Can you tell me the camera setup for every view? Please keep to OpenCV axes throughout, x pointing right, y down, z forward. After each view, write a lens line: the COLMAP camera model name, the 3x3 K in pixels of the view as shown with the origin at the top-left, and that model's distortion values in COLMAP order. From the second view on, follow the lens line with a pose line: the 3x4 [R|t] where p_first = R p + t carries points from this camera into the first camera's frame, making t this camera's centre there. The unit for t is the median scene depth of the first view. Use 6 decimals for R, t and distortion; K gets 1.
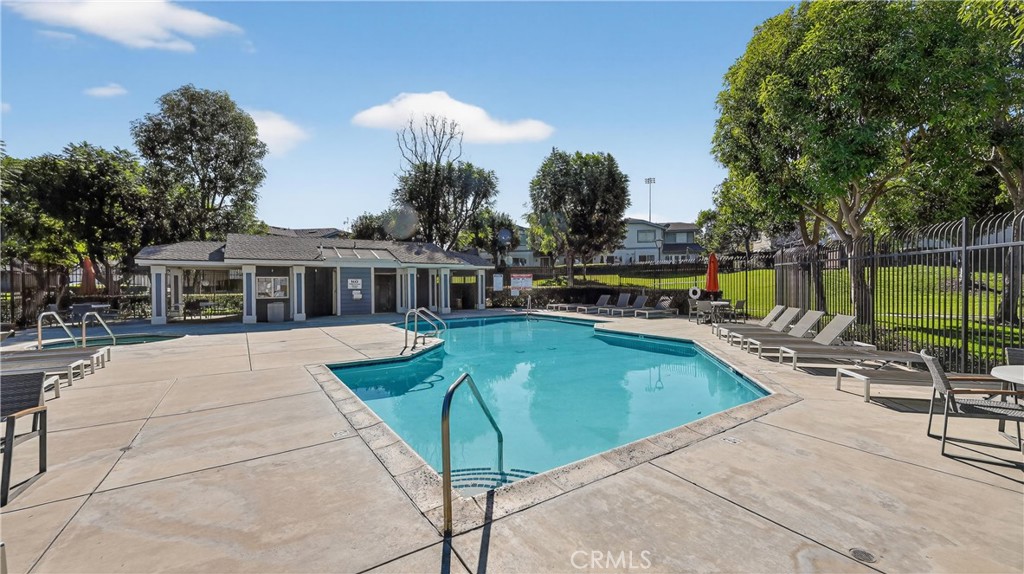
lens RADIAL K [[406.4, 0, 511.4], [0, 406.4, 286.5], [0, 0, 1]] dist [-0.004204, -0.000185]
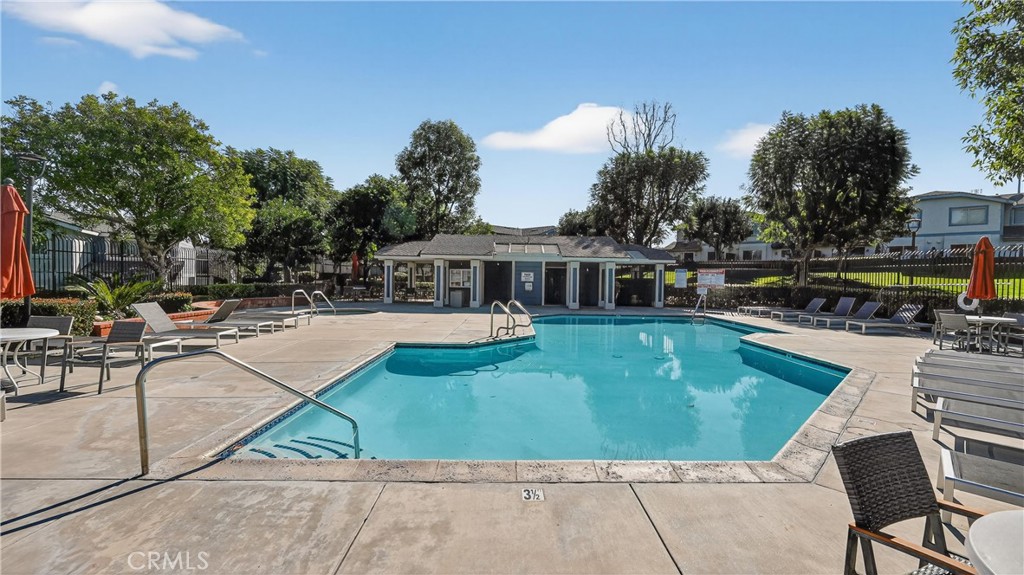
lens RADIAL K [[406.4, 0, 510.9], [0, 406.4, 285.7], [0, 0, 1]] dist [-0.004204, -0.000185]
pose [[0.840419, 0.031504, -0.541021, 0.135733], [-0.025650, 0.999502, 0.018357, -0.001298], [0.541330, -0.001550, 0.840809, 0.055768]]
